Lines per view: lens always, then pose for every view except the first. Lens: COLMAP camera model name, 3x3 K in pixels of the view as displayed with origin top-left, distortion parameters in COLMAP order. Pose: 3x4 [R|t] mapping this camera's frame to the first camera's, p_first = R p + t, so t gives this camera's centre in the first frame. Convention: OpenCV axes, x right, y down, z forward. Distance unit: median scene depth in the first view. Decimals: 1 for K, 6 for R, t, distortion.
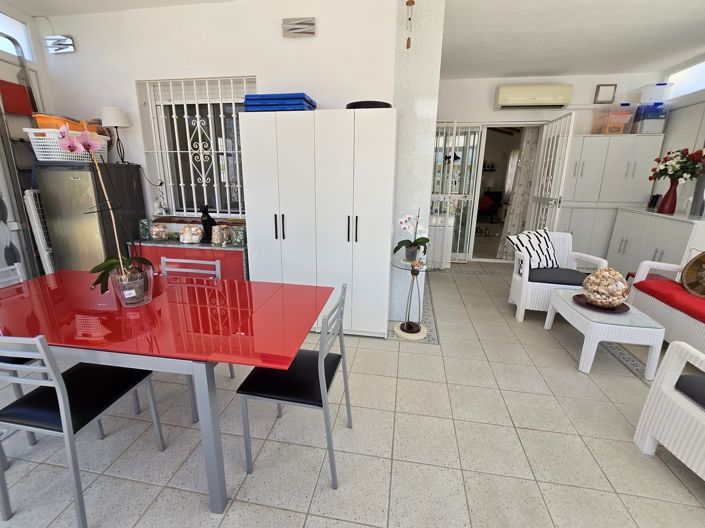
lens RADIAL K [[321.4, 0, 352.6], [0, 321.4, 262.9], [0, 0, 1]] dist [-0.005909, -0.000828]
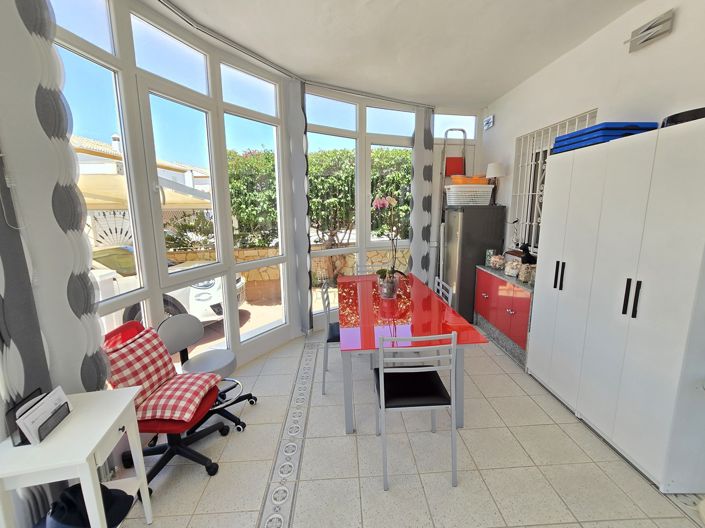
lens RADIAL K [[320.4, 0, 354.1], [0, 320.4, 263.3], [0, 0, 1]] dist [0.002350, 0.000022]
pose [[0.217995, 0.160426, -0.962674, 0.473574], [-0.238276, 0.965296, 0.106906, -0.099202], [0.946416, 0.206077, 0.248655, 0.222389]]
